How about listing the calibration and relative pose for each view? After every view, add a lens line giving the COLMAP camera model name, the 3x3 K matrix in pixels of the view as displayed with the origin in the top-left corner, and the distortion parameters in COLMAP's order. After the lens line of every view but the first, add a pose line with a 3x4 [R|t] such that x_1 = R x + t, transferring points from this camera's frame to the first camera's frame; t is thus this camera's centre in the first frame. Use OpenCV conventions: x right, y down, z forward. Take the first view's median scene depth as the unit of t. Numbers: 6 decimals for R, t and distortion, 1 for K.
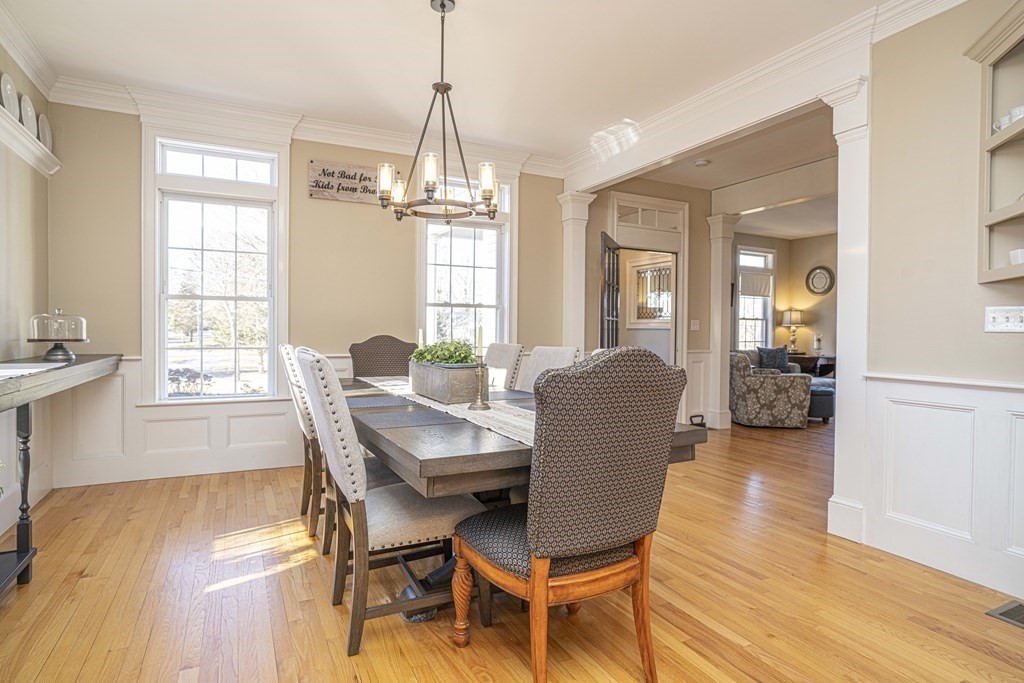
lens RADIAL K [[553.7, 0, 512.0], [0, 553.7, 341.5], [0, 0, 1]] dist [-0.053709, 0.034715]
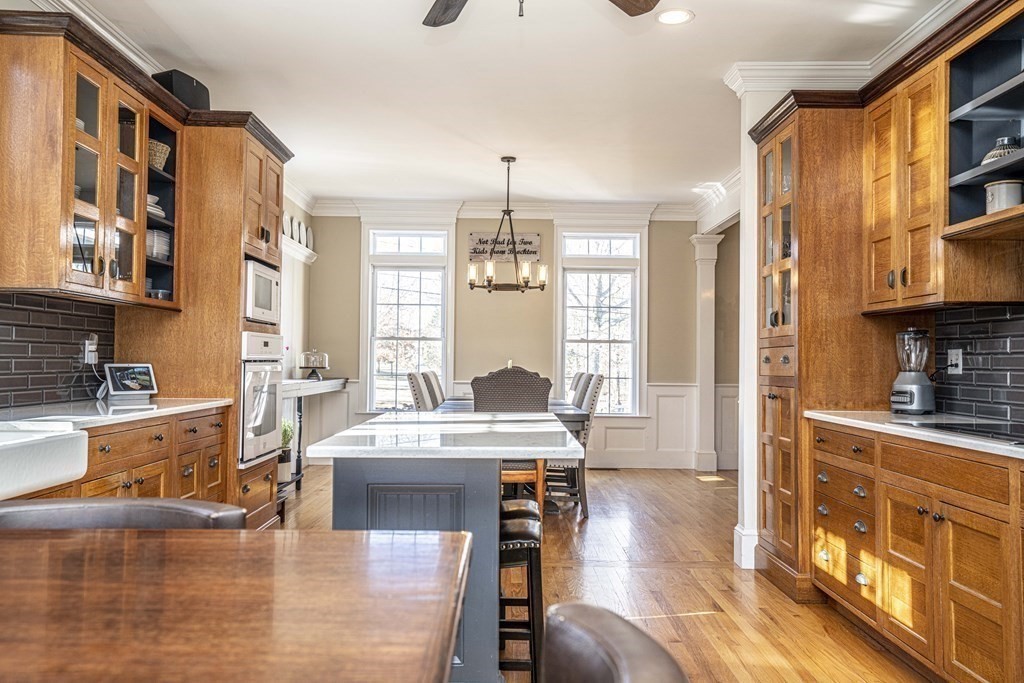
lens RADIAL K [[841.5, 0, 512.0], [0, 841.5, 341.5], [0, 0, 1]] dist [0.000738, 0.001766]
pose [[0.893107, -0.010317, -0.449726, 0.677773], [-0.011913, 0.998844, -0.046572, 0.023831], [0.449686, 0.046951, 0.891952, -0.805929]]
